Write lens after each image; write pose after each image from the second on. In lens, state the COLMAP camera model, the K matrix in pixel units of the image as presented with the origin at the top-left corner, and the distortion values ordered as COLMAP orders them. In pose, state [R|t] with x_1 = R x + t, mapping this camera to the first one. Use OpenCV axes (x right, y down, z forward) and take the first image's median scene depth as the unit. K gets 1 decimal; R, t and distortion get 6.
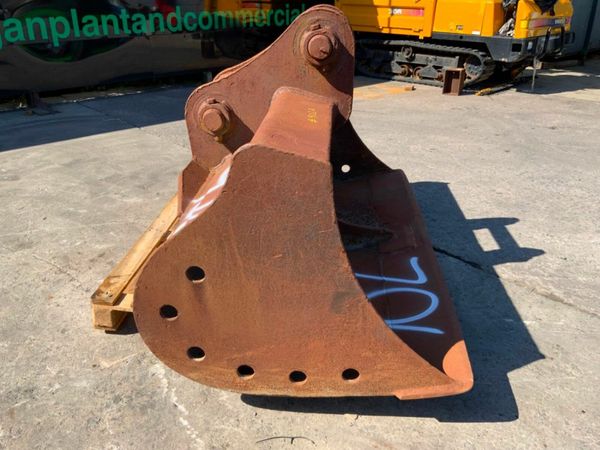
lens RADIAL K [[503.1, 0, 300.3], [0, 503.1, 226.7], [0, 0, 1]] dist [0.034521, -0.060935]
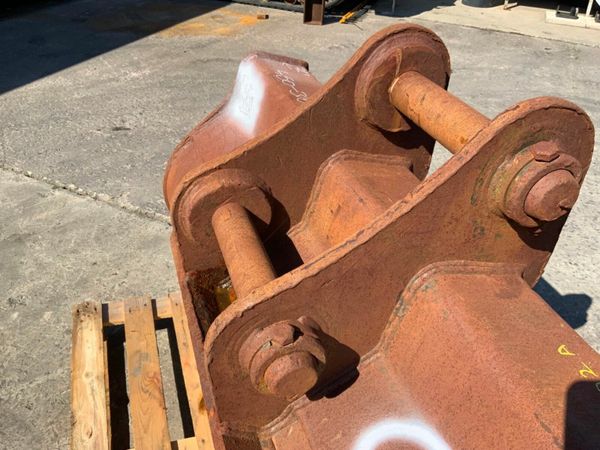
lens RADIAL K [[503.1, 0, 301.6], [0, 503.1, 230.0], [0, 0, 1]] dist [0.034521, -0.060935]
pose [[0.918803, -0.197365, 0.341831, -0.072837], [0.126066, 0.967389, 0.219697, -0.106867], [-0.374044, -0.158765, 0.913720, 0.163580]]
